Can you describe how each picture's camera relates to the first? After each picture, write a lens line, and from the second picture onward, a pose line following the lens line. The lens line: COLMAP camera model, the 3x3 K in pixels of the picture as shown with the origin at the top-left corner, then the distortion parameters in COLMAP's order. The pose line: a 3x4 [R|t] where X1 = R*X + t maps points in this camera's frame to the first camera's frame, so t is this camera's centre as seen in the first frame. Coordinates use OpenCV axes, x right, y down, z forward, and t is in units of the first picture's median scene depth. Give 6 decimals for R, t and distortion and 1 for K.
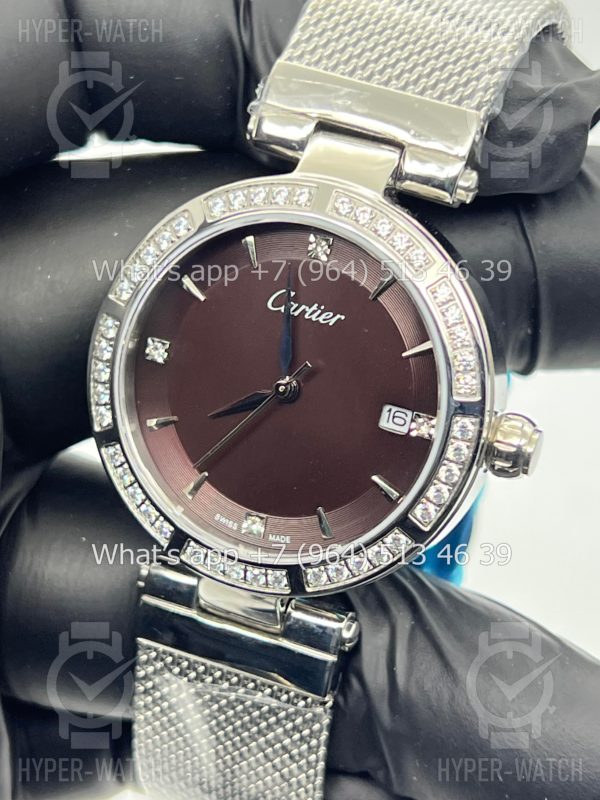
lens RADIAL K [[2036.7, 0, 296.3], [0, 2036.7, 405.8], [0, 0, 1]] dist [0.475692, 0.000000]
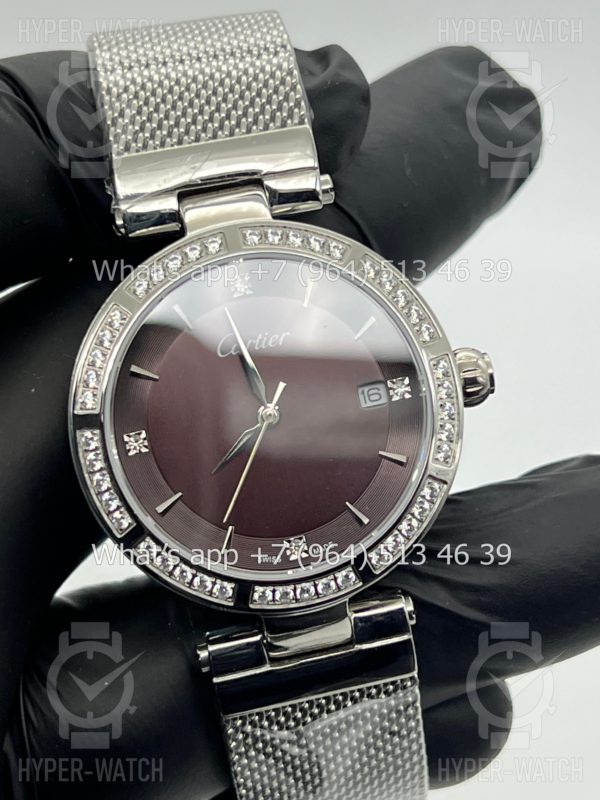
lens RADIAL K [[2036.7, 0, 306.3], [0, 2036.7, 382.8], [0, 0, 1]] dist [0.475692, 0.000000]
pose [[0.823089, -0.387450, 0.415220, -0.423671], [0.460021, 0.883596, -0.087396, 0.077967], [-0.333025, 0.262945, 0.905513, 0.018676]]
